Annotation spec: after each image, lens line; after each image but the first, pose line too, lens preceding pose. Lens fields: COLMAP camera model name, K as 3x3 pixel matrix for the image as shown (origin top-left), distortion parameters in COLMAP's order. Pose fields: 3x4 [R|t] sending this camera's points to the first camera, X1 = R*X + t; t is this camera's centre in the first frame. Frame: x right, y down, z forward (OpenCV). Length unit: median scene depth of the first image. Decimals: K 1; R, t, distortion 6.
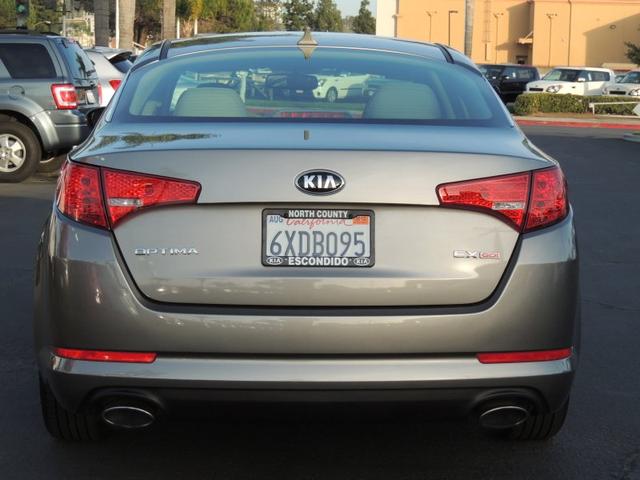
lens RADIAL K [[1478.5, 0, 320.0], [0, 1478.5, 240.0], [0, 0, 1]] dist [-0.473560, 0.032068]
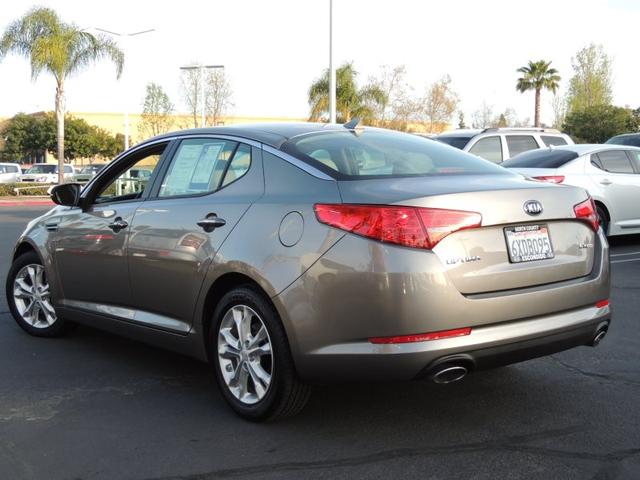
lens RADIAL K [[991.2, 0, 320.0], [0, 991.2, 240.0], [0, 0, 1]] dist [0.222661, 0.024761]
pose [[0.779224, -0.077391, 0.621949, -0.851871], [0.107187, 0.994183, -0.010583, -0.017543], [-0.617512, 0.074912, 0.782986, 0.290923]]
